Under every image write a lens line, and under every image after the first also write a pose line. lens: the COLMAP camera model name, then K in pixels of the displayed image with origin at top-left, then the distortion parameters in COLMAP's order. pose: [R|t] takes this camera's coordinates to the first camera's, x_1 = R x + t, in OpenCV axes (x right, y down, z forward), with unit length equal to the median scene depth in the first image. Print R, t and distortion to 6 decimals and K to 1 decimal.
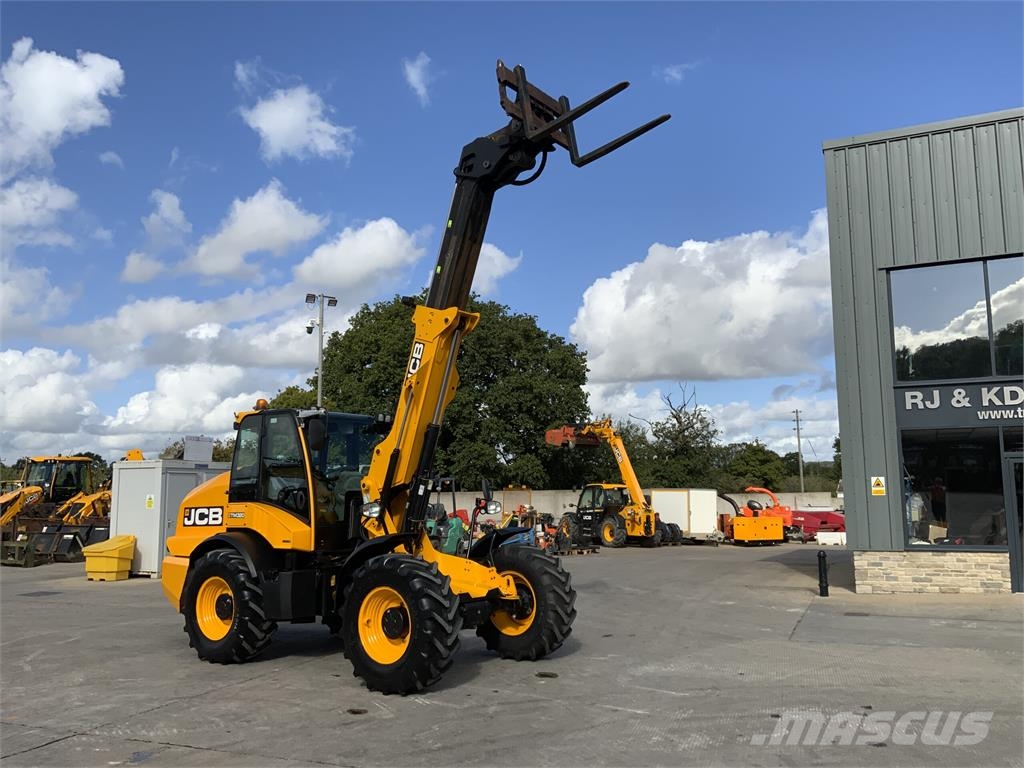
lens RADIAL K [[837.9, 0, 513.1], [0, 837.9, 369.1], [0, 0, 1]] dist [0.077324, -0.146297]
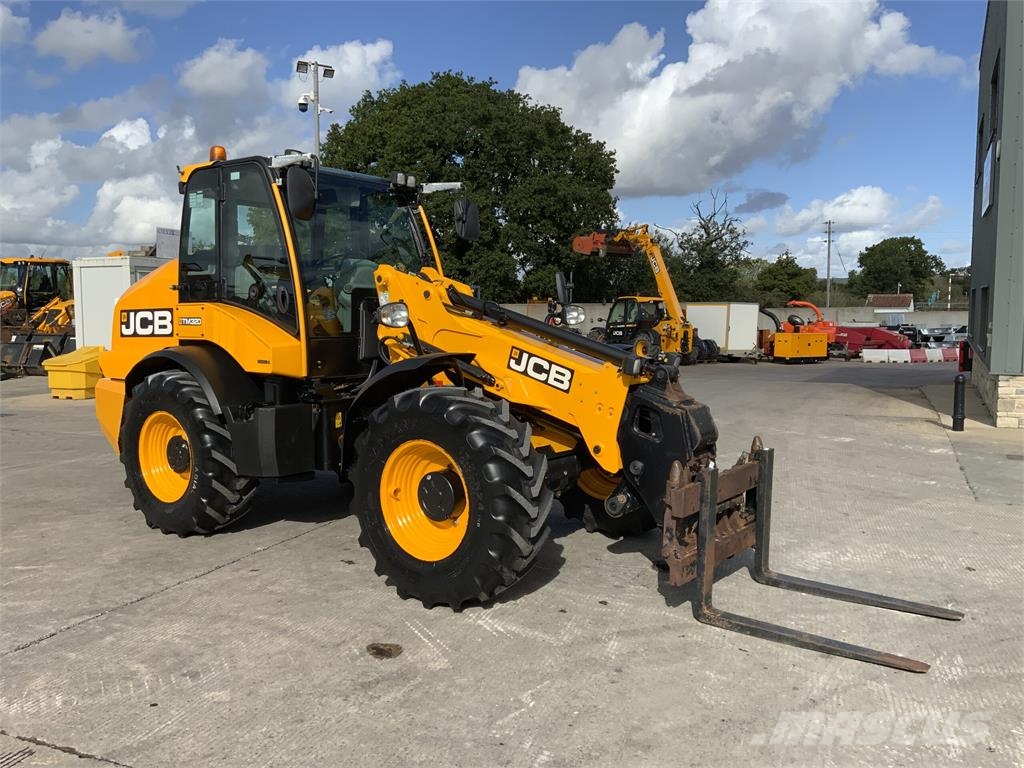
lens RADIAL K [[837.9, 0, 511.6], [0, 837.9, 384.8], [0, 0, 1]] dist [0.077324, -0.146297]
pose [[0.999898, 0.010325, -0.009901, -0.063813], [-0.007709, 0.971957, 0.235030, 0.060393], [0.012050, -0.234930, 0.971938, 0.328833]]
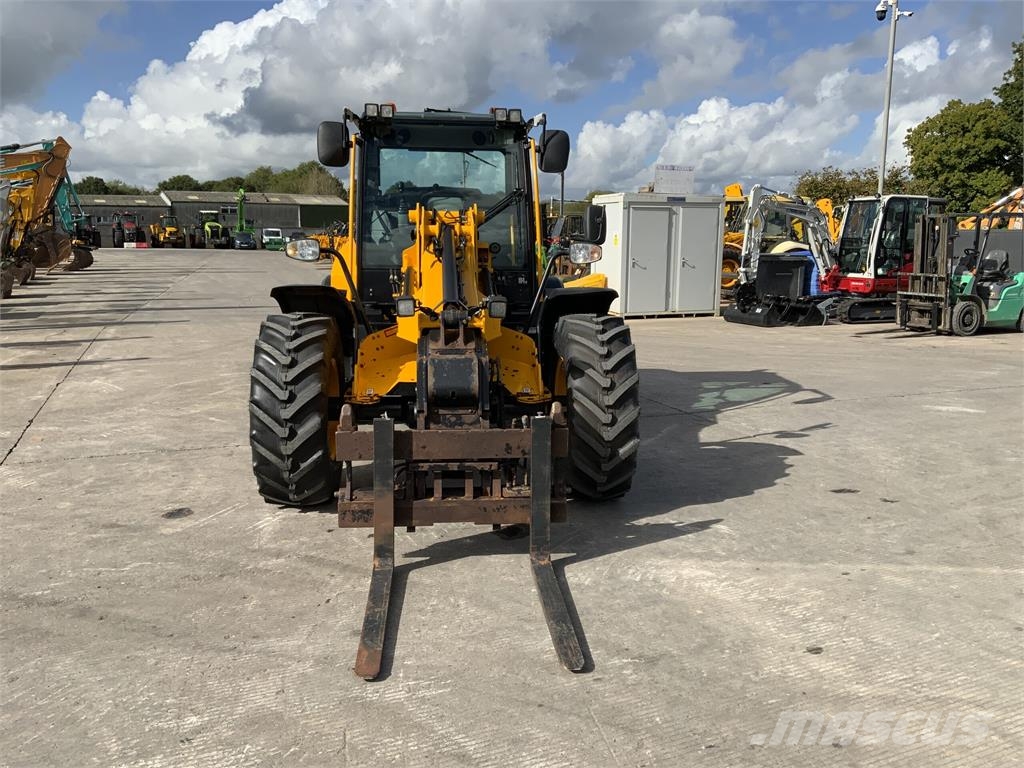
lens RADIAL K [[837.9, 0, 507.7], [0, 837.9, 377.8], [0, 0, 1]] dist [0.077324, -0.146297]
pose [[0.655619, 0.131416, -0.743568, 0.307514], [0.106925, 0.958658, 0.263708, 0.076956], [0.747483, -0.252398, 0.614463, 0.502919]]
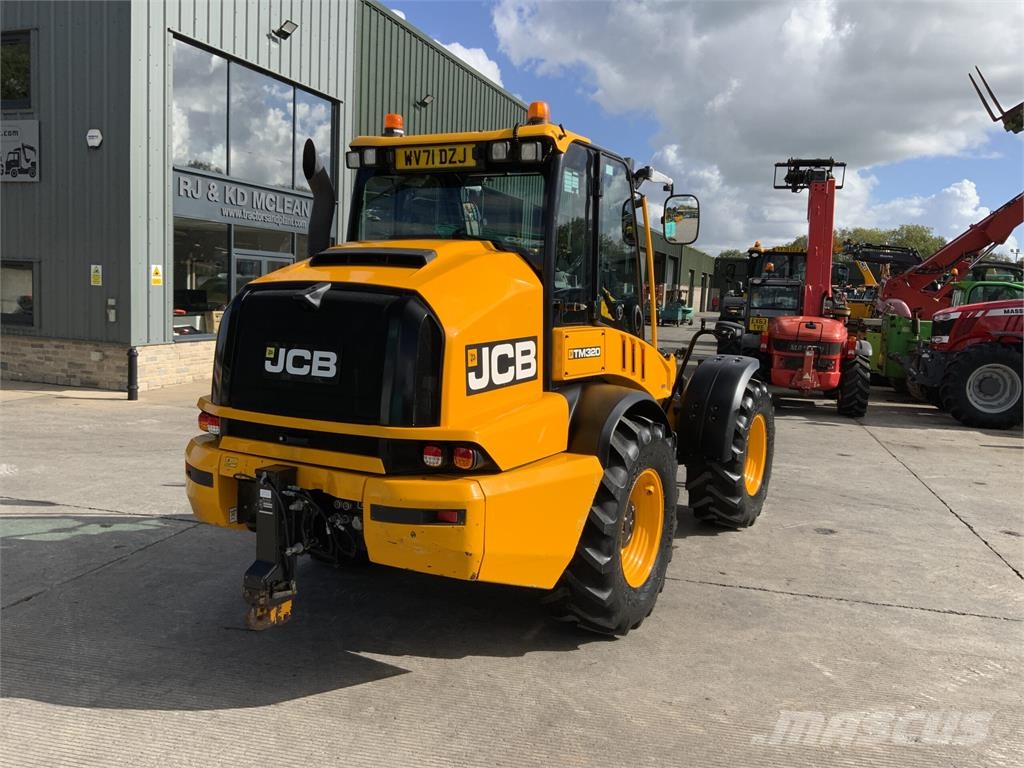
lens RADIAL K [[837.9, 0, 513.0], [0, 837.9, 381.6], [0, 0, 1]] dist [0.077324, -0.146297]
pose [[-0.111581, -0.107327, 0.987943, -0.771916], [-0.183630, 0.979257, 0.085644, 0.149158], [-0.976642, -0.171860, -0.128975, 1.055857]]
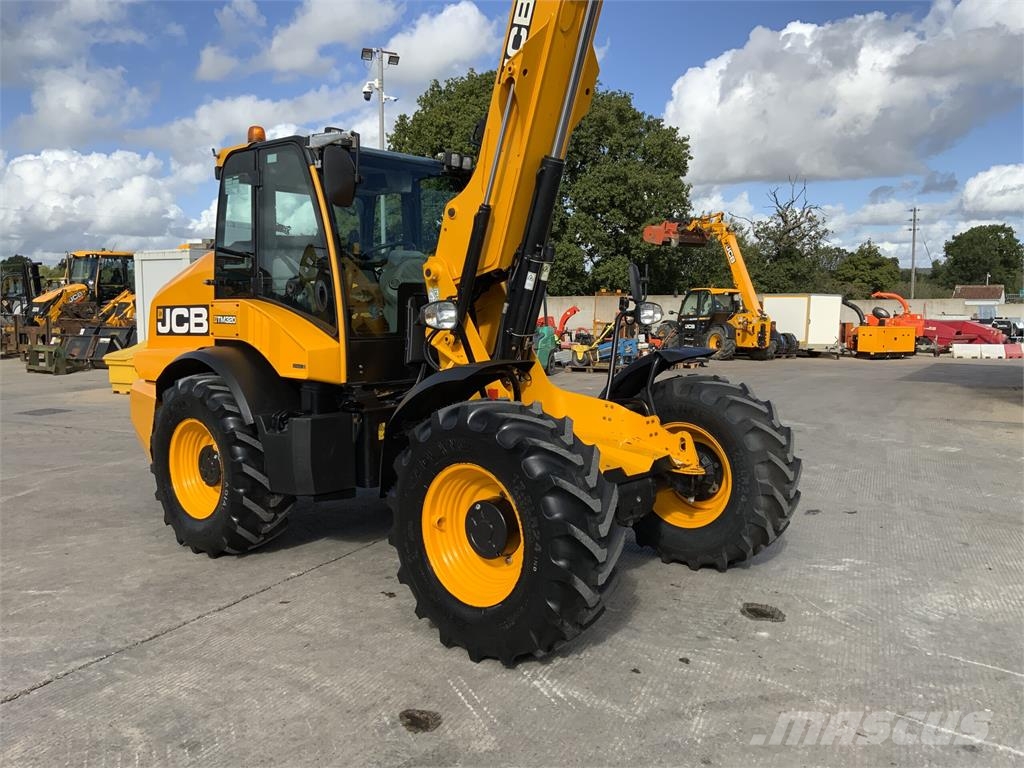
lens RADIAL K [[837.9, 0, 509.1], [0, 837.9, 388.4], [0, 0, 1]] dist [0.077324, -0.146297]
pose [[0.995559, 0.019373, -0.092120, -0.063616], [0.004223, 0.968417, 0.249300, 0.067424], [0.094040, -0.248582, 0.964035, 0.403111]]
